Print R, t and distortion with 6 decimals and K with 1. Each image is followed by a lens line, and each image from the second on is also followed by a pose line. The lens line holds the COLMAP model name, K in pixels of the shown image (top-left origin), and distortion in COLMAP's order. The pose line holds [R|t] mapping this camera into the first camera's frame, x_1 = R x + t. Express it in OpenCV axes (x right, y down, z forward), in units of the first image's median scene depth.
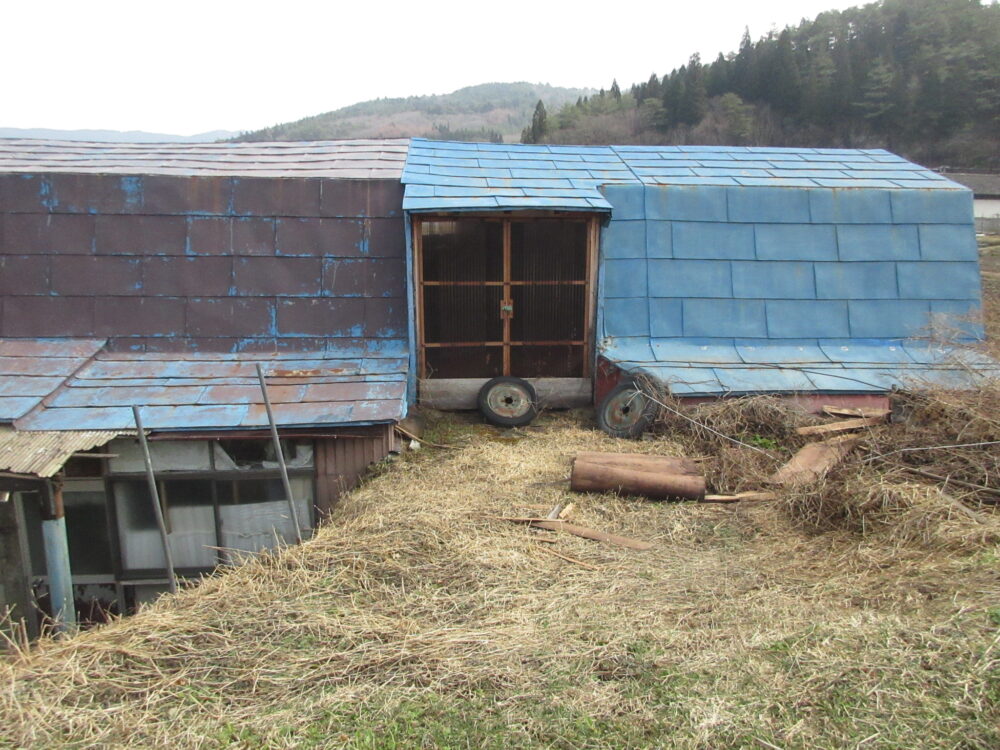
lens RADIAL K [[766.6, 0, 500.0], [0, 766.6, 375.0], [0, 0, 1]] dist [0.012050, 0.001747]
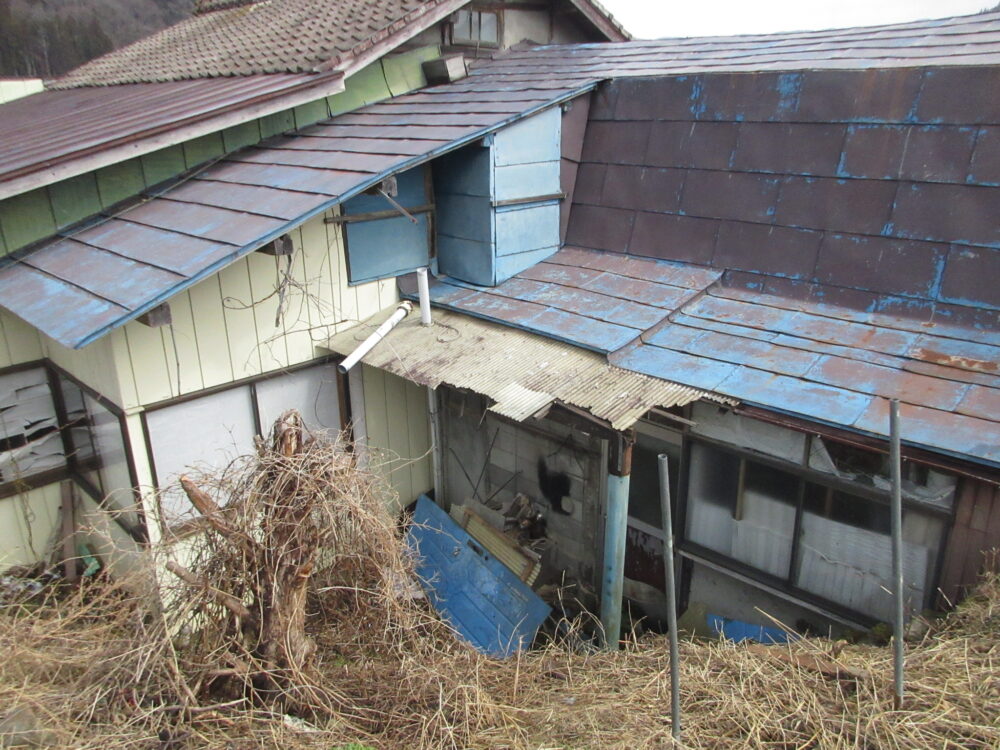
lens RADIAL K [[766.6, 0, 500.0], [0, 766.6, 375.0], [0, 0, 1]] dist [0.012050, 0.001747]
pose [[0.695819, 0.226260, -0.681646, -0.076384], [-0.142922, 0.973721, 0.177315, -0.054023], [0.703853, -0.025957, 0.709872, 0.222663]]
